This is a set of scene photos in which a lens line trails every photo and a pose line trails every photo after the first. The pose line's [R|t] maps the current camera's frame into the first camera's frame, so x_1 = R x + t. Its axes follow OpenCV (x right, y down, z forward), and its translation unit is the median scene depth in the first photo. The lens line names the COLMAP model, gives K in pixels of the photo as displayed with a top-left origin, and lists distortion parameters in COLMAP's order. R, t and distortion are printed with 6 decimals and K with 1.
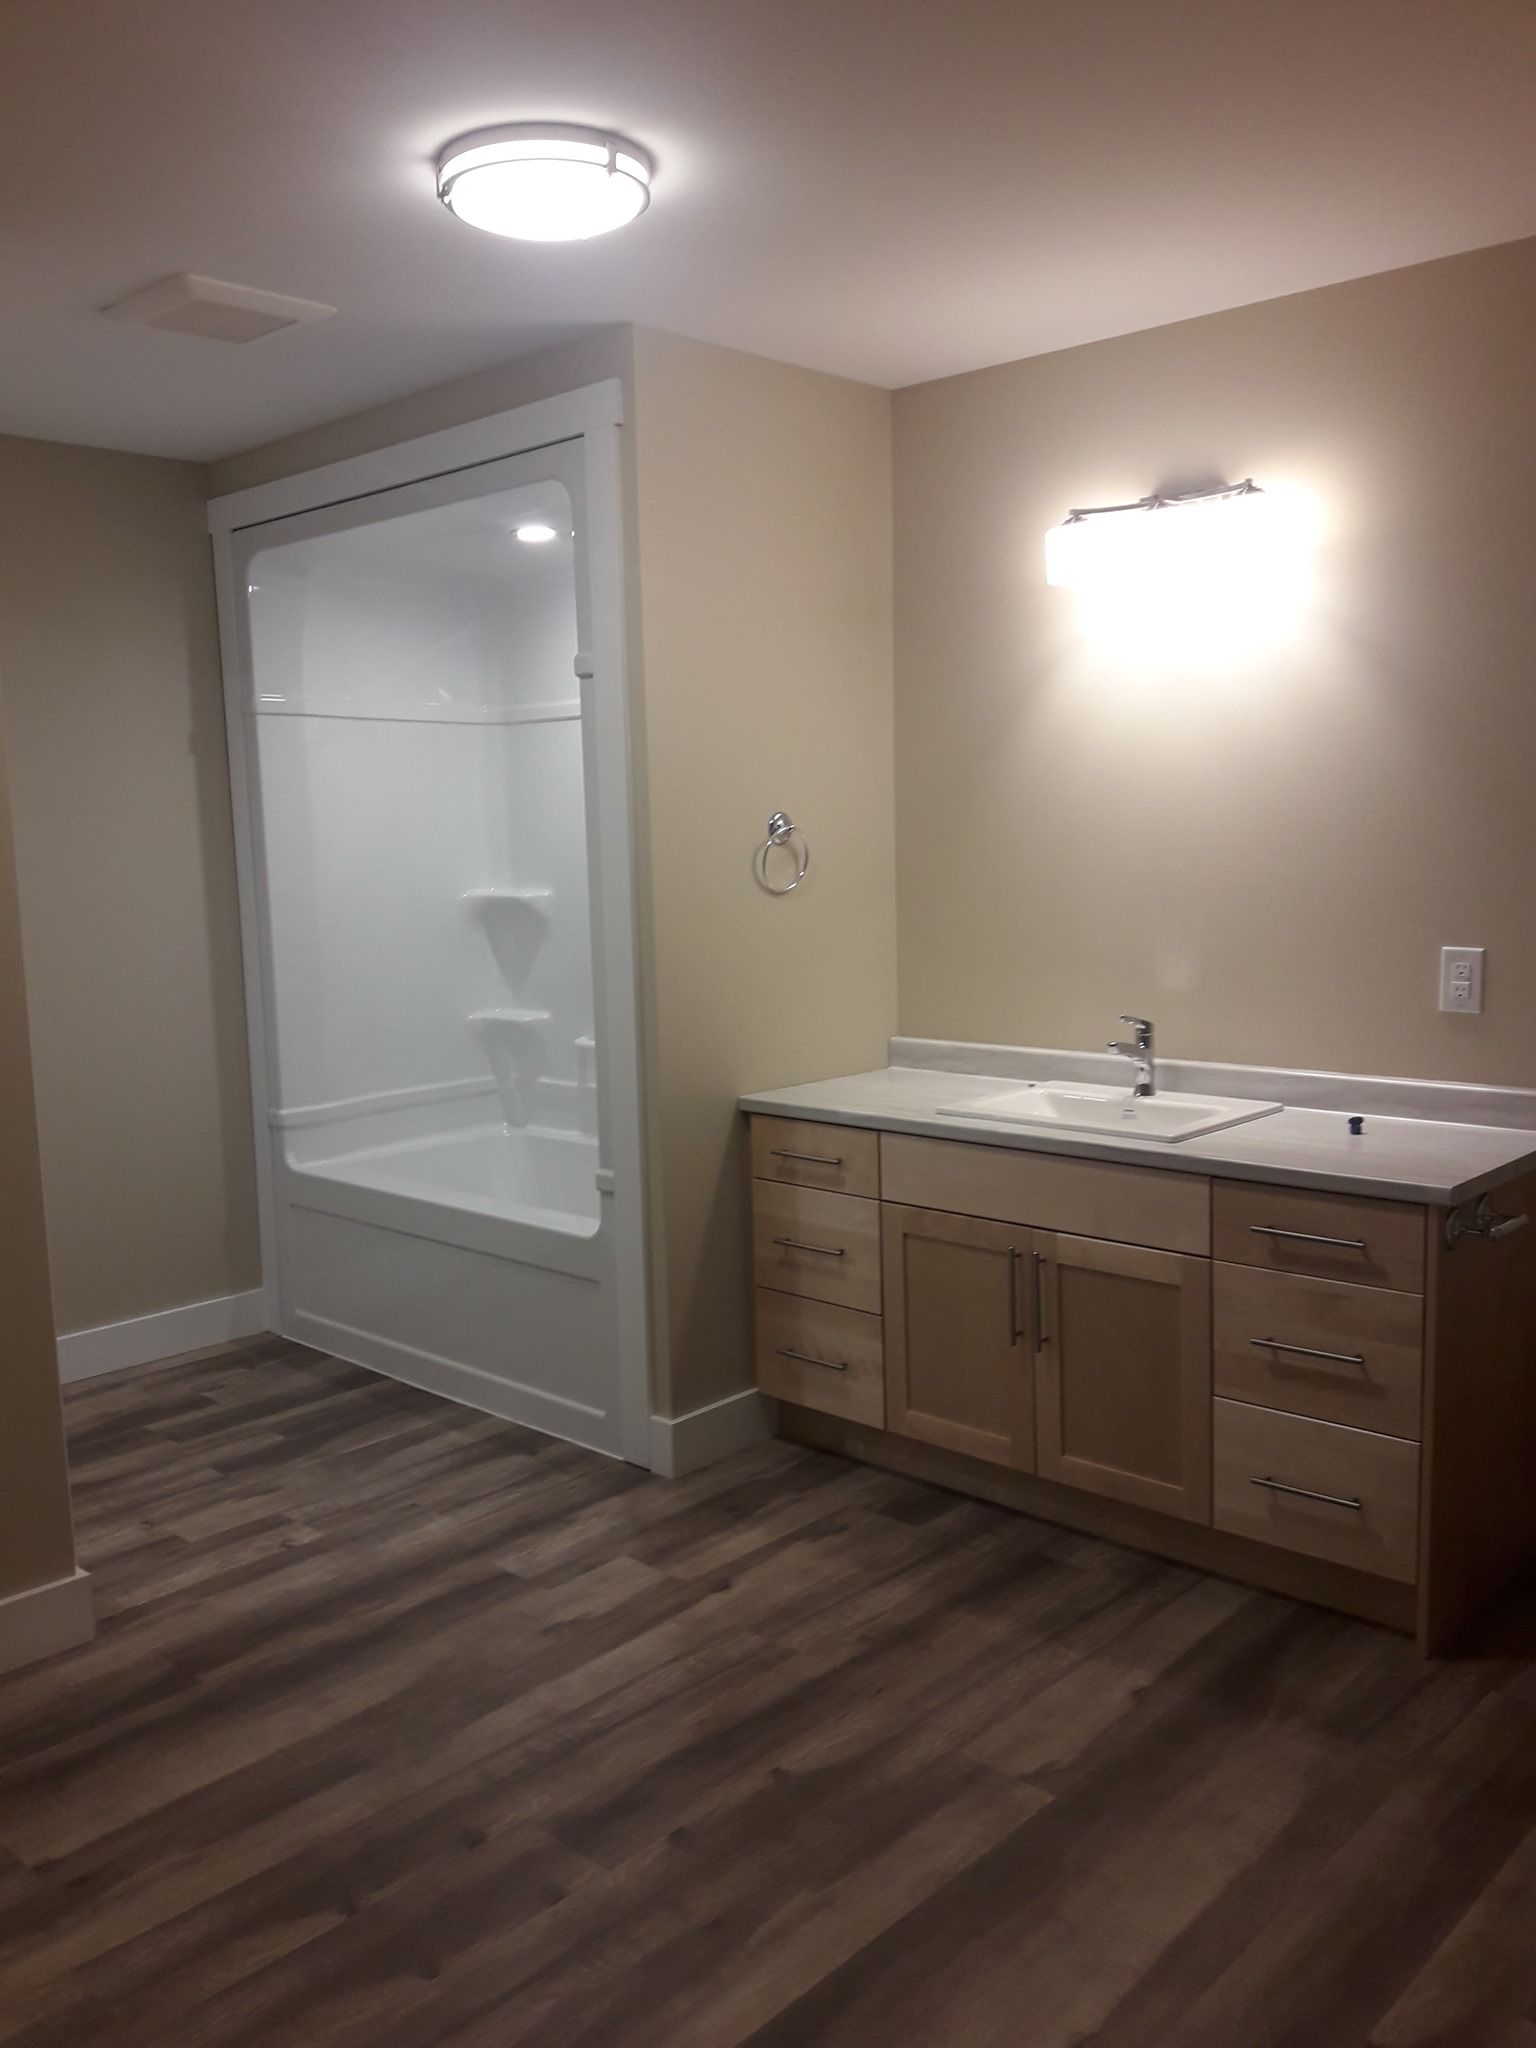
lens RADIAL K [[1680.9, 0, 768.0], [0, 1680.9, 1024.0], [0, 0, 1]] dist [0.268003, -0.681061]
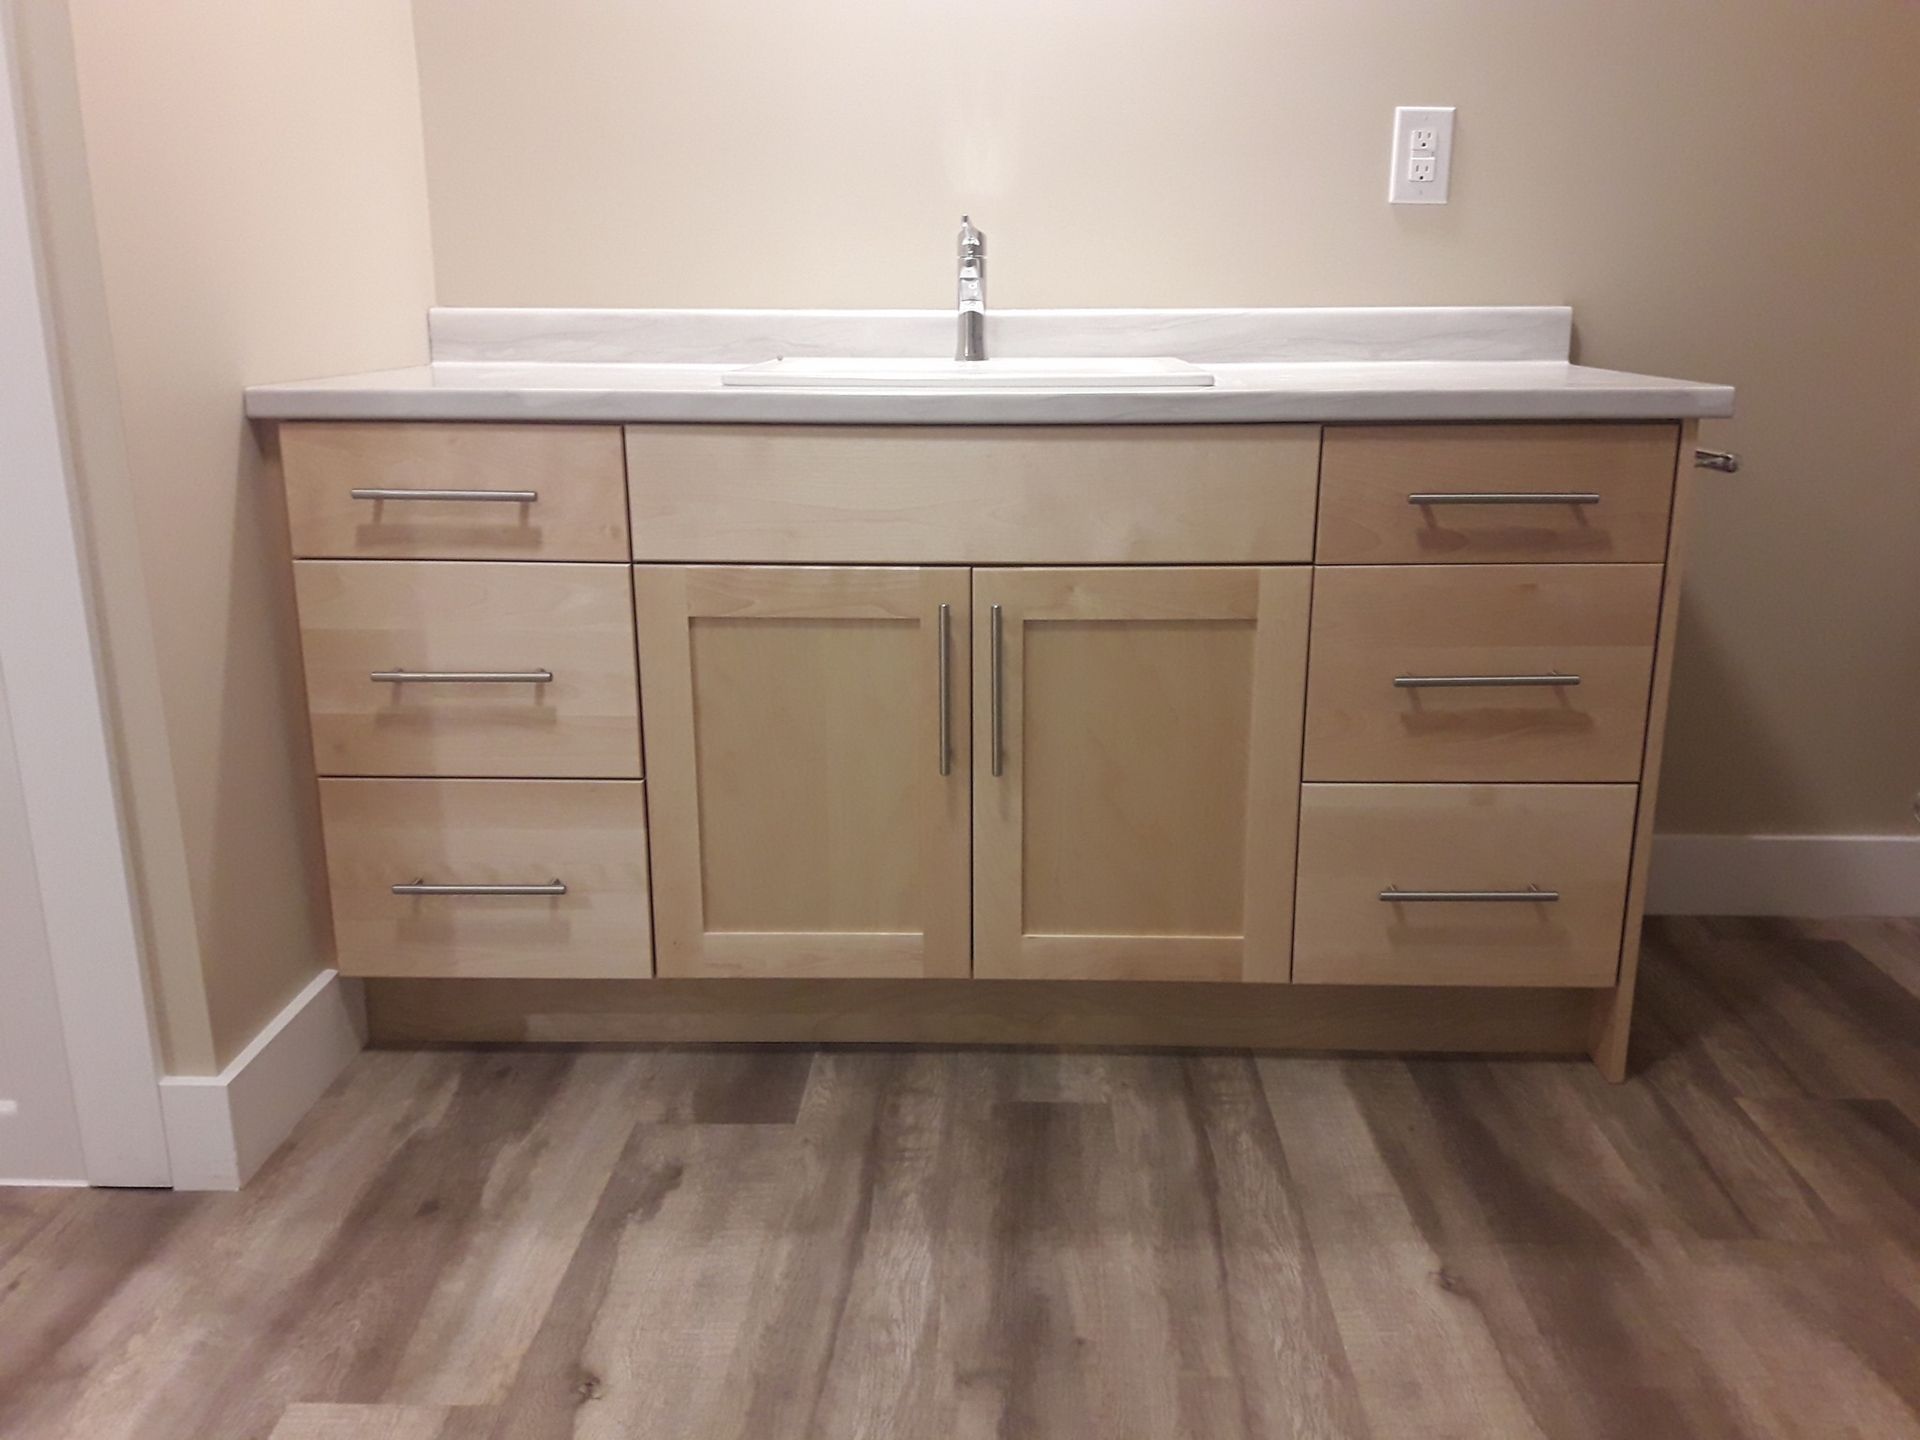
lens RADIAL K [[1567.1, 0, 960.0], [0, 1567.1, 720.0], [0, 0, 1]] dist [0.055048, -0.087545]
pose [[0.748167, -0.146880, 0.647049, -0.179634], [0.060301, 0.986206, 0.154145, 0.084799], [-0.660765, -0.076308, 0.746704, 0.573504]]
